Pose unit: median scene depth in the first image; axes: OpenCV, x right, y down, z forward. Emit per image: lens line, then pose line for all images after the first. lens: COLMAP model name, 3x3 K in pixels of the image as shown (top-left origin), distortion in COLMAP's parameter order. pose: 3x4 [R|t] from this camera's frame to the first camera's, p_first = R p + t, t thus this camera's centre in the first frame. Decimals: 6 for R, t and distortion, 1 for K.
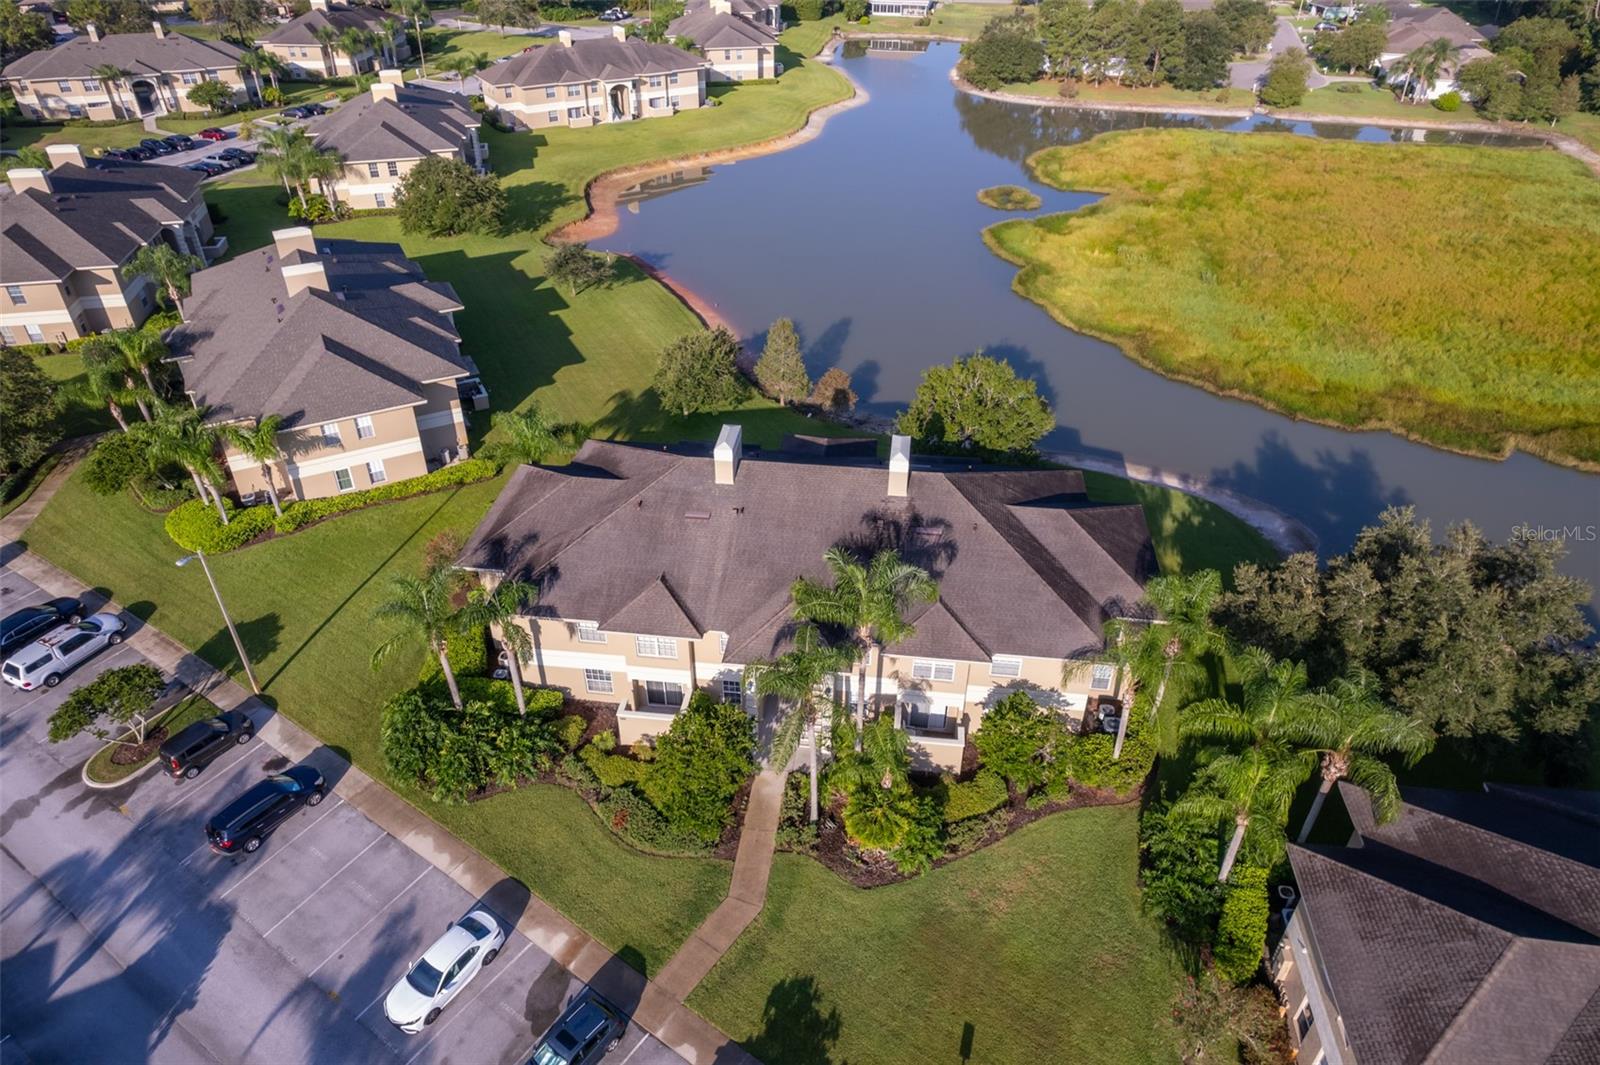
lens RADIAL K [[1024.9, 0, 800.0], [0, 1024.9, 532.5], [0, 0, 1]] dist [-0.079705, 0.079085]
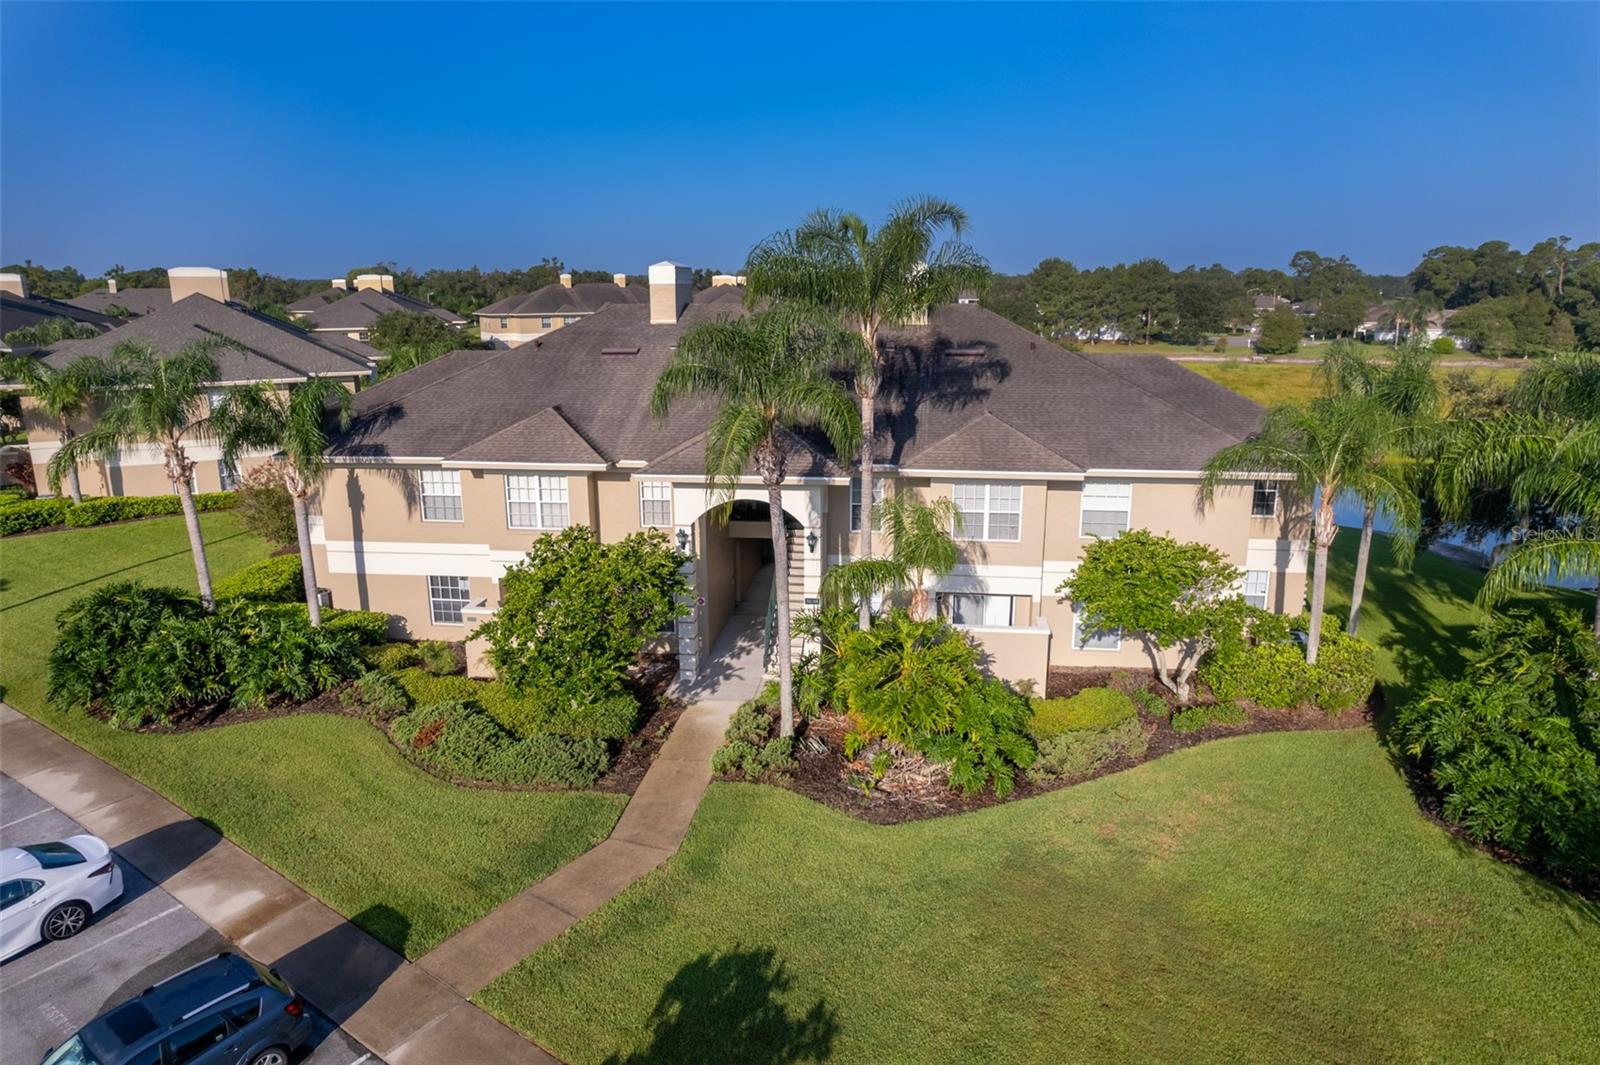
lens RADIAL K [[1024.9, 0, 800.0], [0, 1024.9, 532.5], [0, 0, 1]] dist [-0.079705, 0.079085]
pose [[0.999958, -0.006752, -0.006160, 0.026494], [0.004142, 0.935602, -0.353032, 0.396656], [0.008147, 0.352992, 0.935591, 0.485876]]
